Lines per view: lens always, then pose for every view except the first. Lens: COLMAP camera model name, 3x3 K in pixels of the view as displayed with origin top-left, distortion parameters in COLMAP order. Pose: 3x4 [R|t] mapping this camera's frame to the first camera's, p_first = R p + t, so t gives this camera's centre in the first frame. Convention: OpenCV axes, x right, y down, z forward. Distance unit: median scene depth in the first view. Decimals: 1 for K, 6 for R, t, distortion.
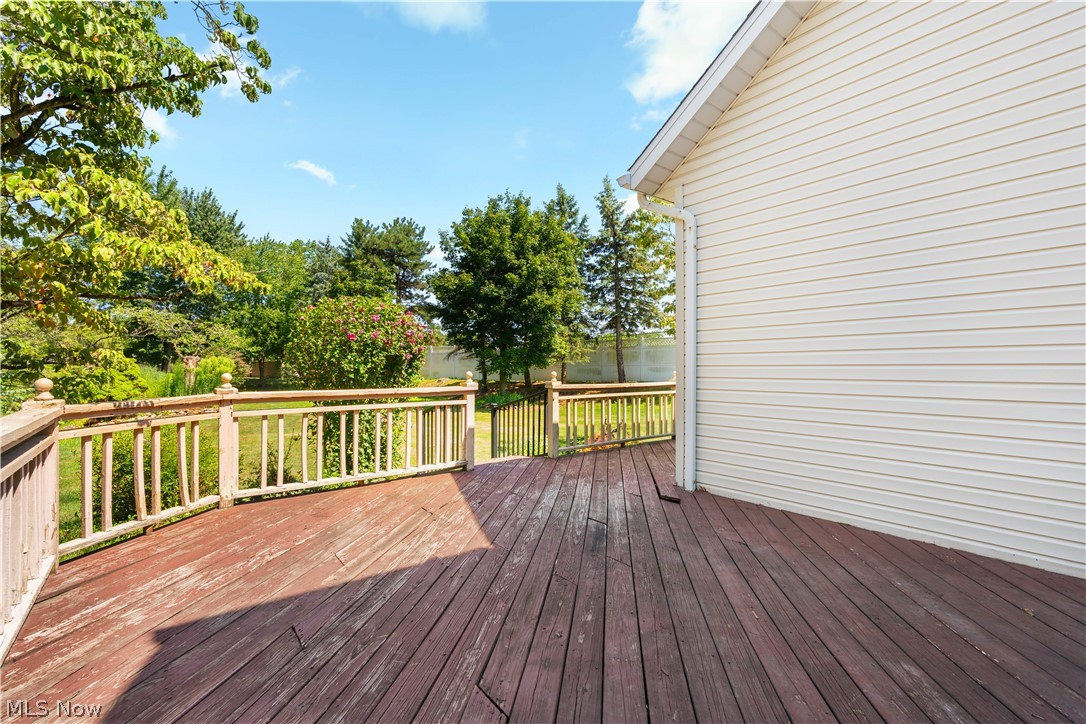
lens RADIAL K [[472.2, 0, 543.0], [0, 472.2, 362.0], [0, 0, 1]] dist [-0.001356, -0.000202]
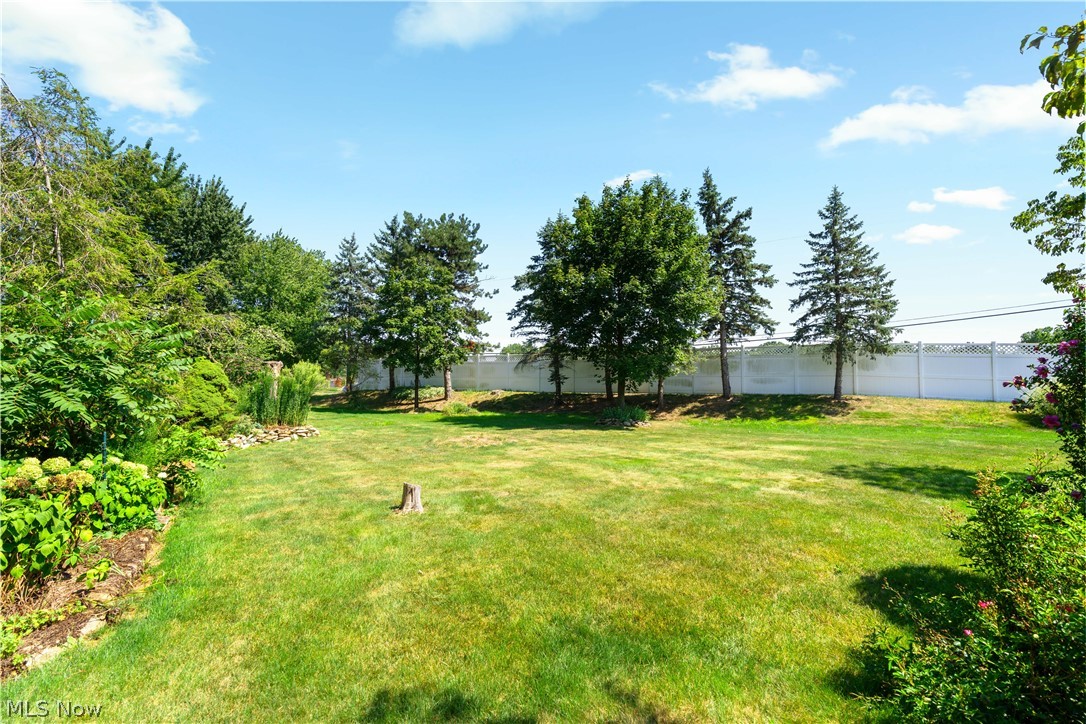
lens RADIAL K [[472.2, 0, 543.0], [0, 472.2, 362.0], [0, 0, 1]] dist [-0.001356, -0.000202]
pose [[0.997293, 0.006012, 0.073277, -0.185967], [-0.004101, 0.999648, -0.026198, 0.003985], [-0.073409, 0.025827, 0.996967, 0.086962]]
